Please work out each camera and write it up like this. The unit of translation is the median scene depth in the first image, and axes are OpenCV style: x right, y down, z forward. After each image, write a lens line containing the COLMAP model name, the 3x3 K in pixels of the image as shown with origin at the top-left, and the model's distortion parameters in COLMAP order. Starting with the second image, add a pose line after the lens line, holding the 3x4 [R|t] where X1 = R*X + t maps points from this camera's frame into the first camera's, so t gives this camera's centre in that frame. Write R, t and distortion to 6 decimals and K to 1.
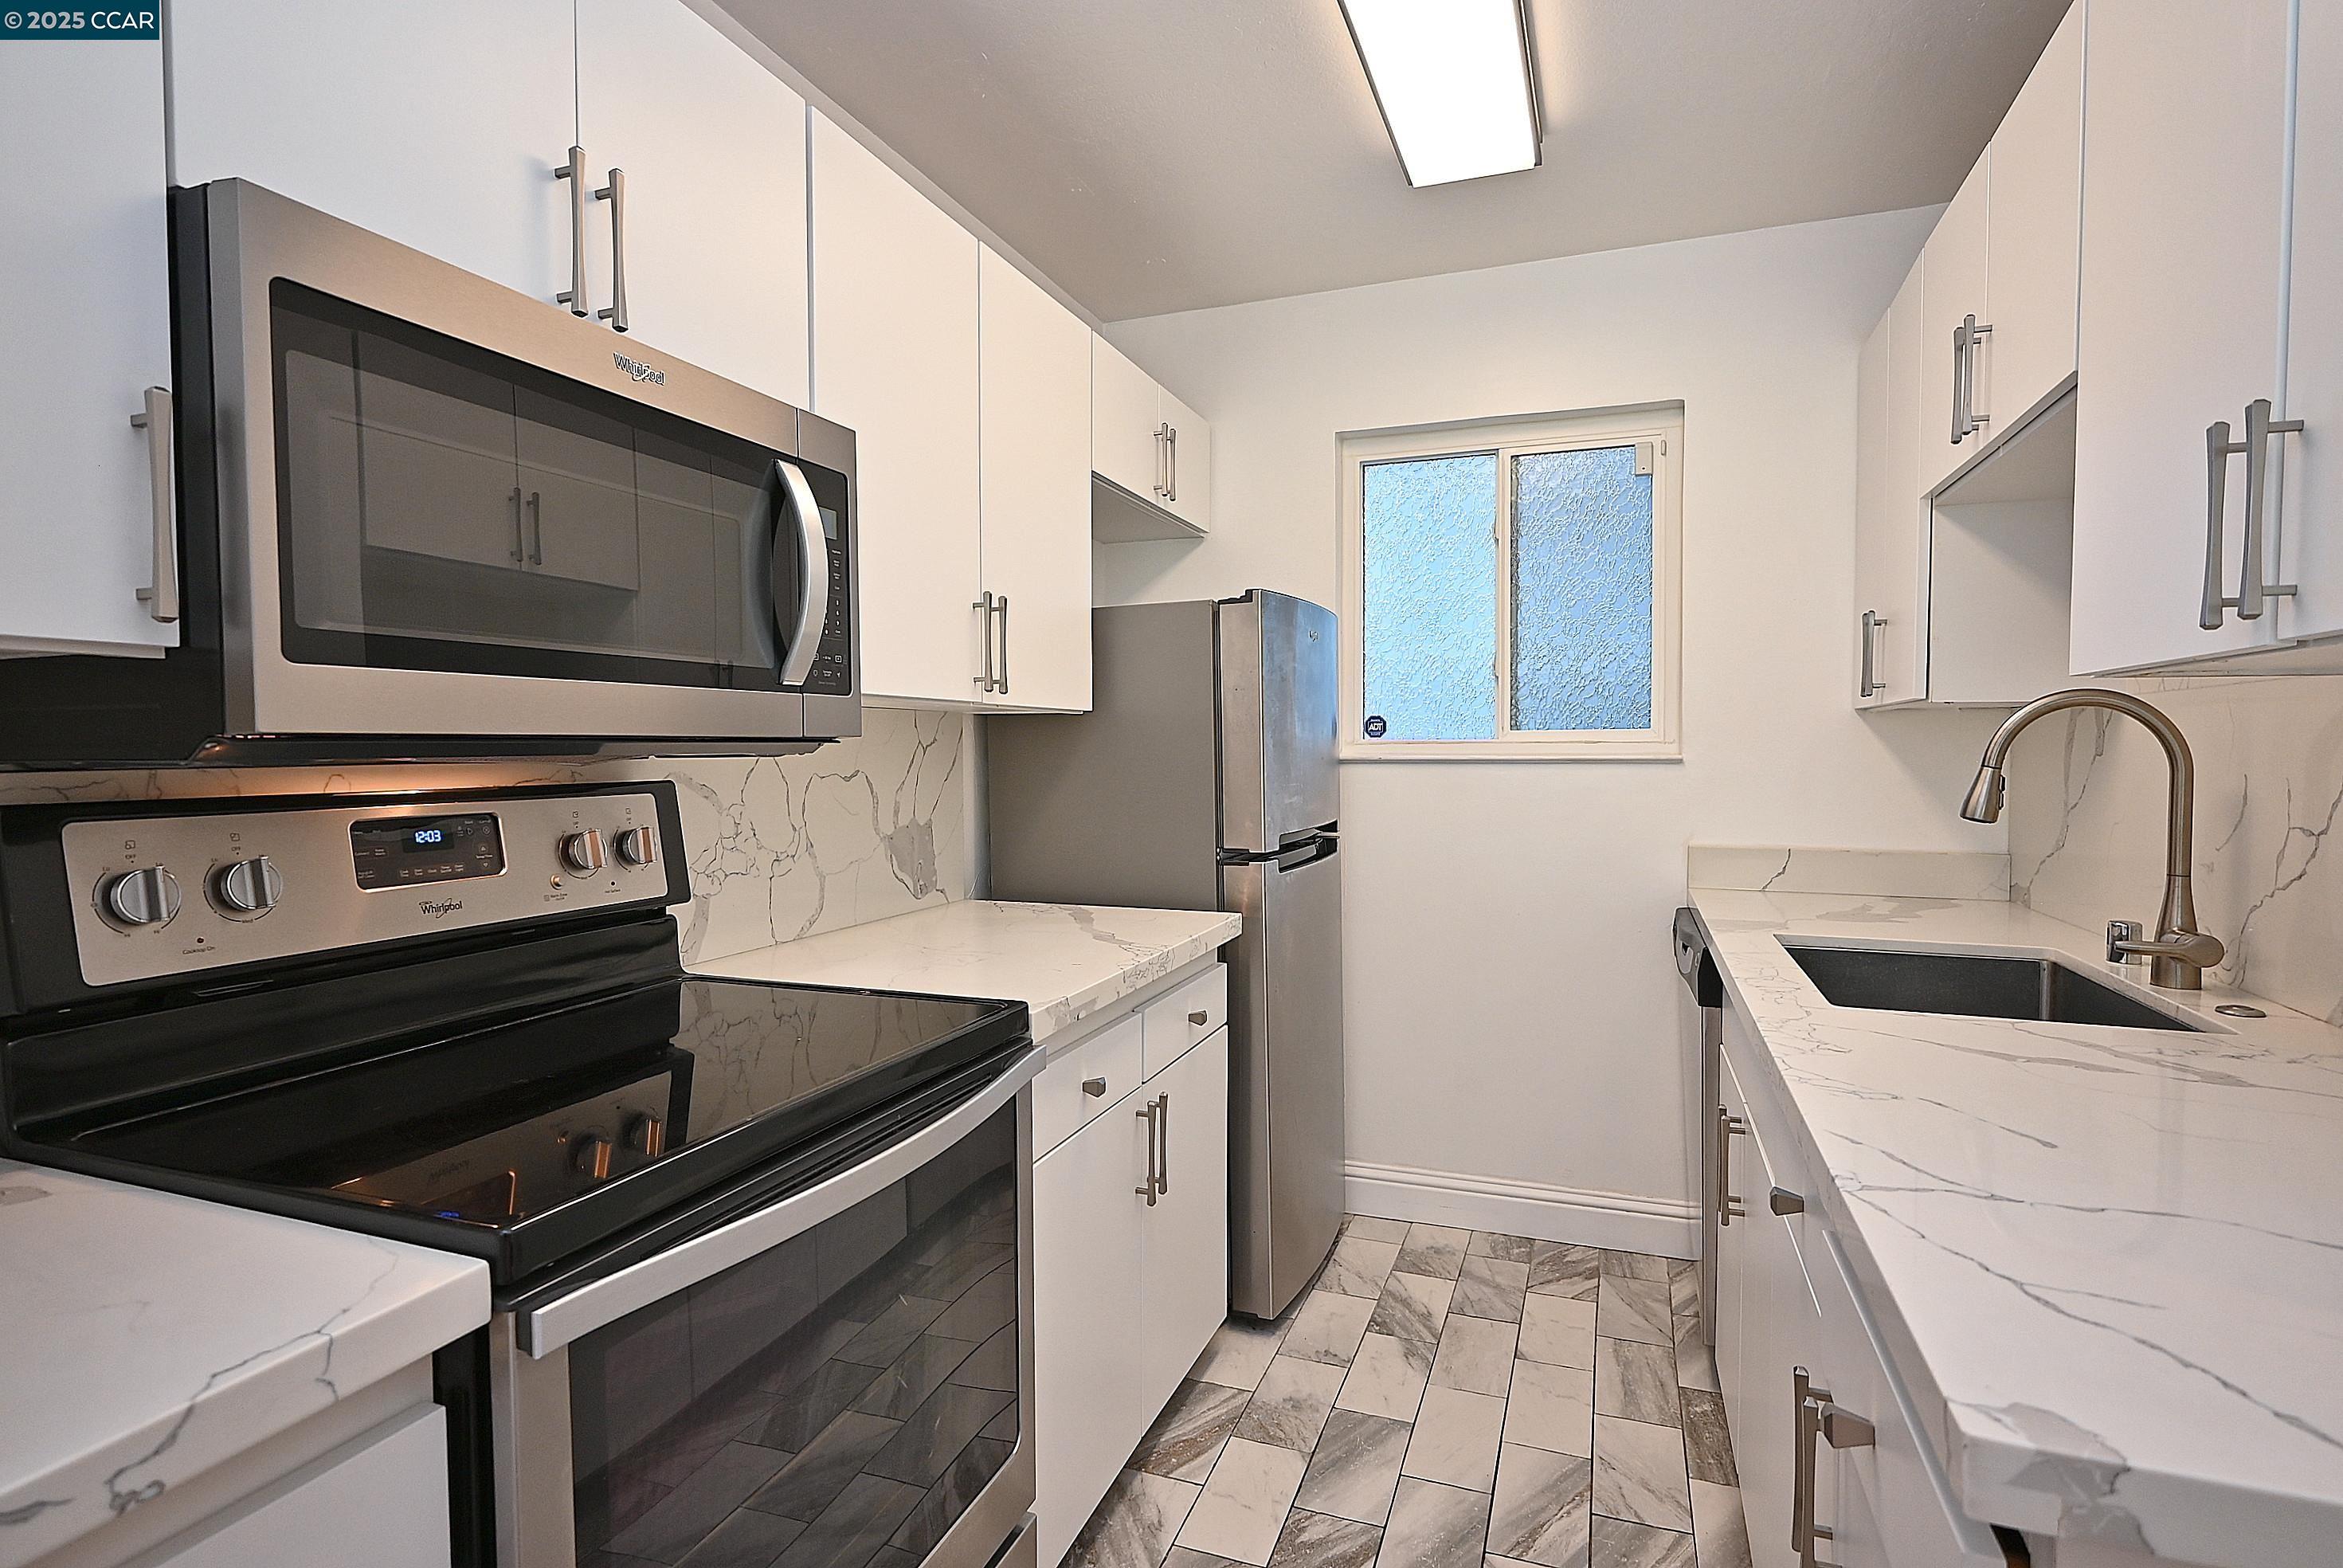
lens RADIAL K [[1171.2, 0, 1171.5], [0, 1171.2, 784.0], [0, 0, 1]] dist [-0.001717, -0.000049]
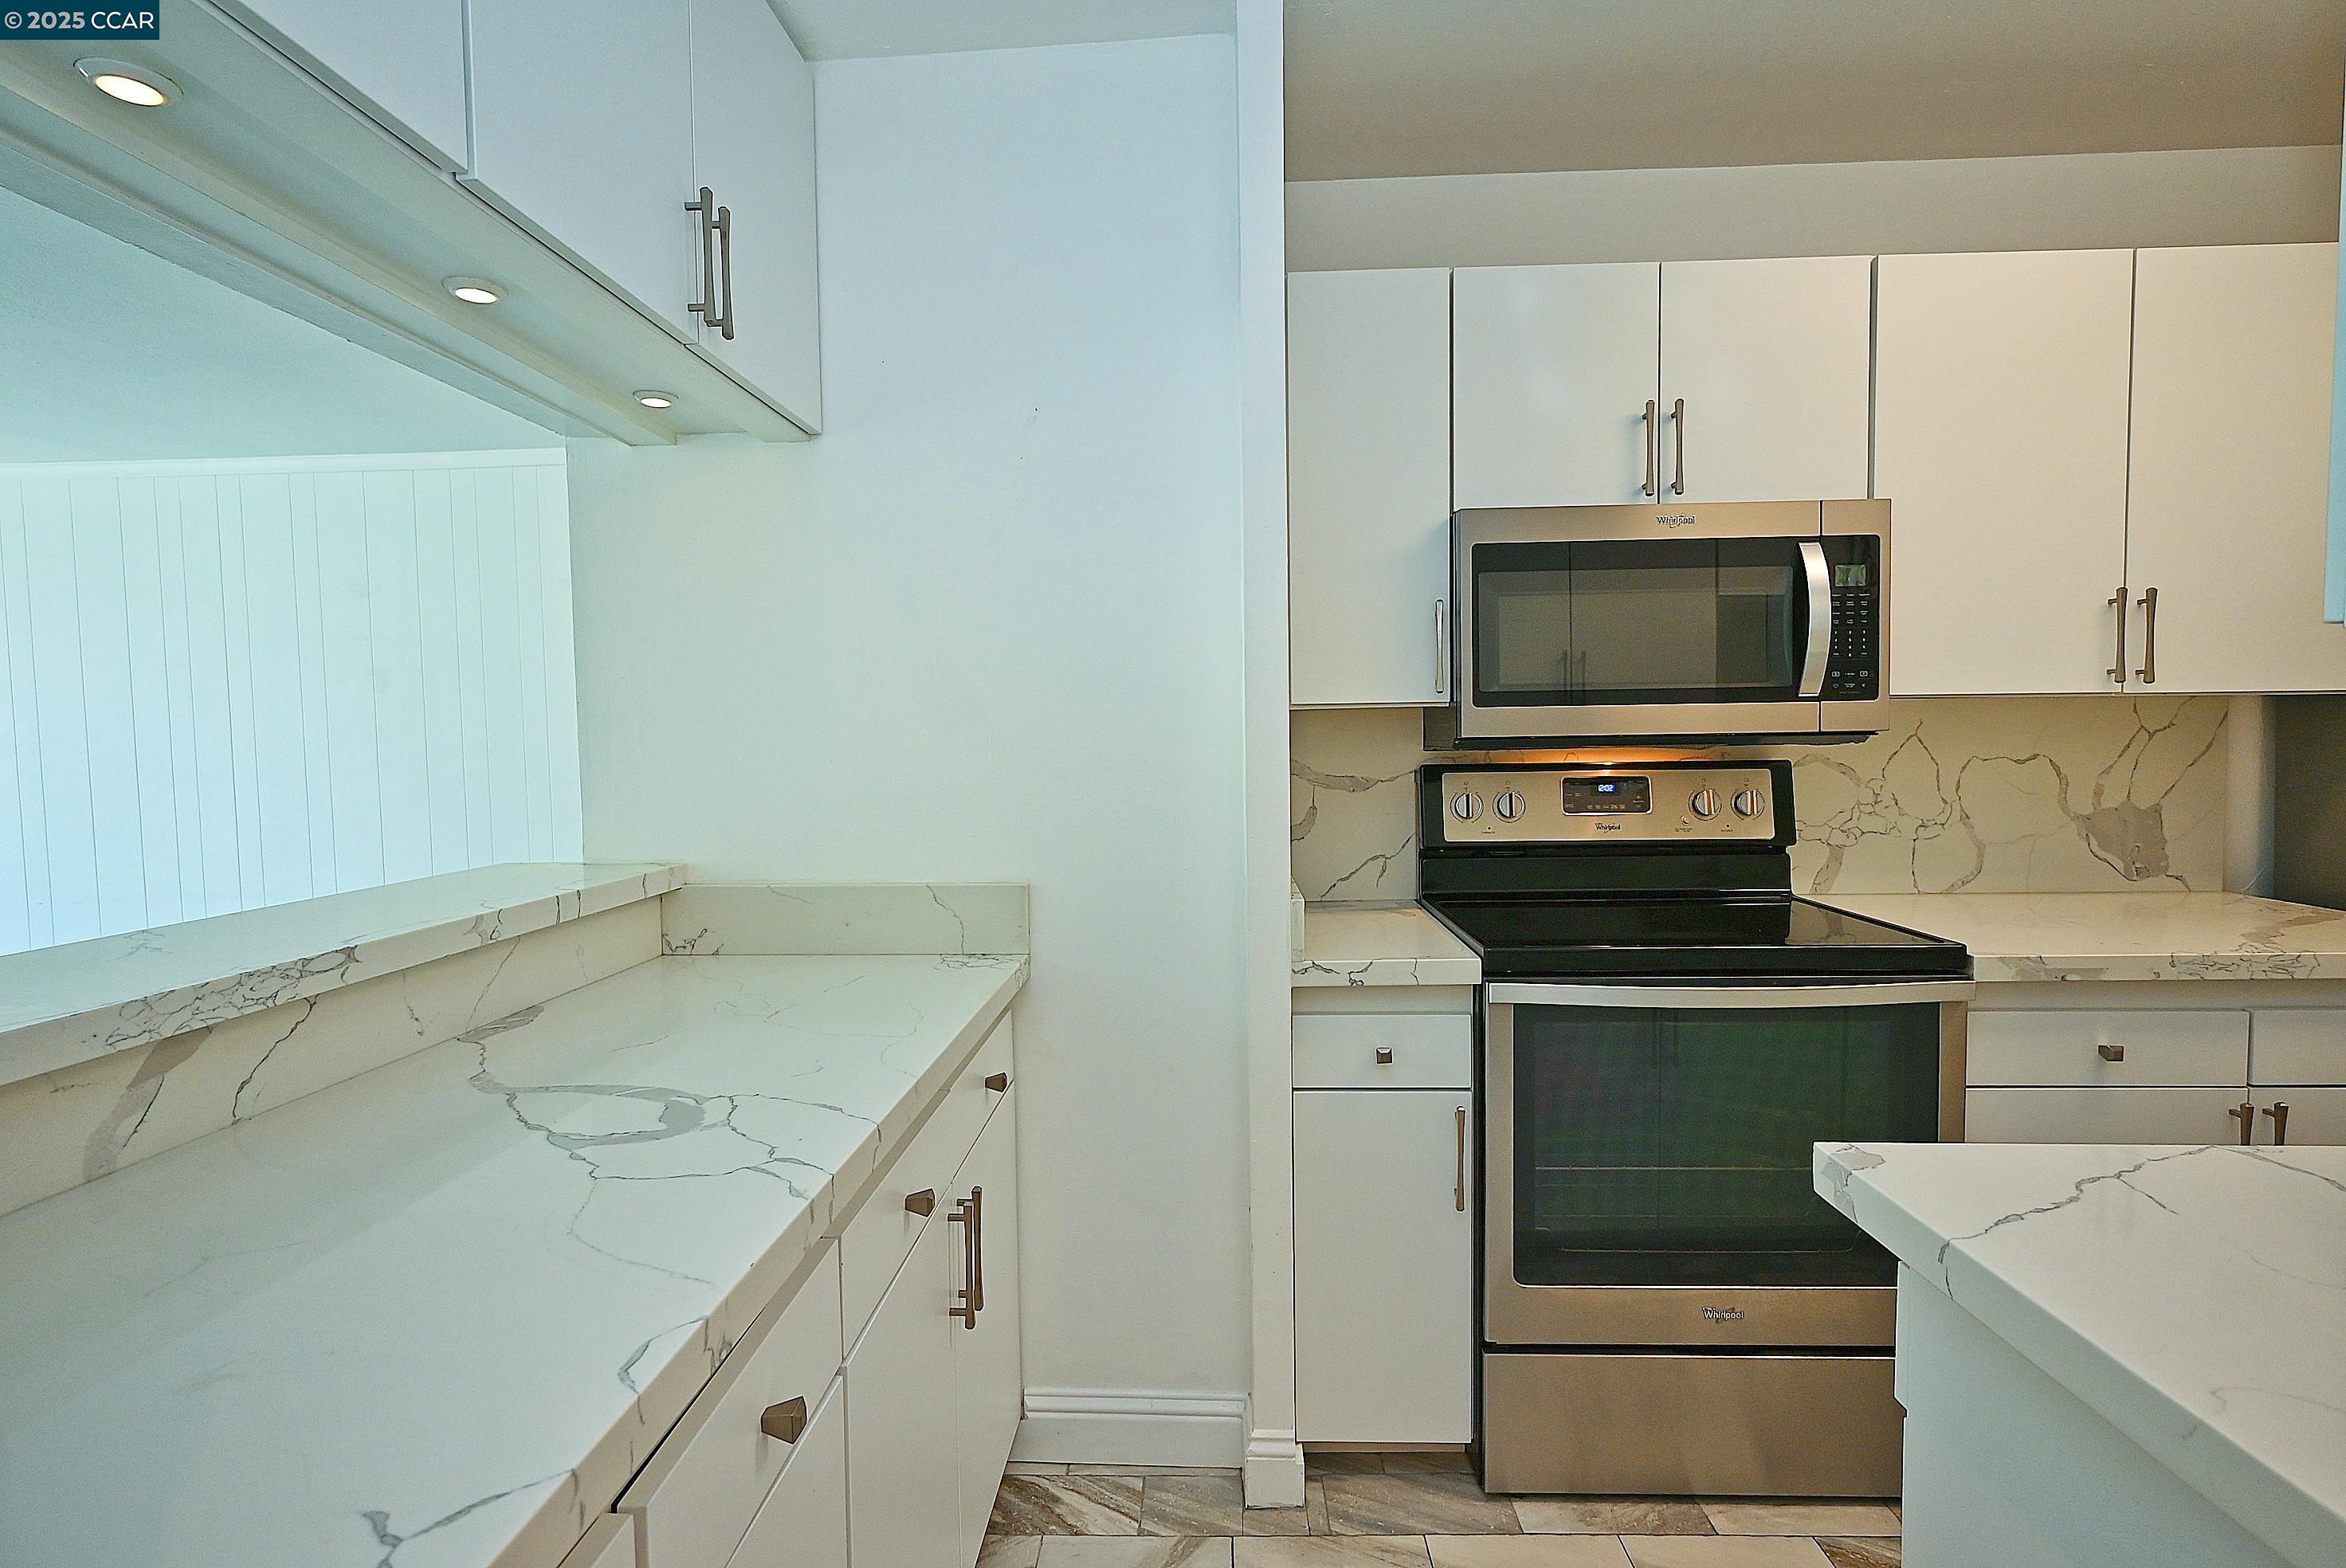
lens RADIAL K [[1157.9, 0, 1165.4], [0, 1157.9, 785.5], [0, 0, 1]] dist [0.000537, 0.002103]
pose [[0.312193, 0.045457, -0.948931, 0.570585], [-0.017118, 0.998962, 0.042221, -0.015593], [0.949864, 0.003063, 0.312647, -0.143877]]
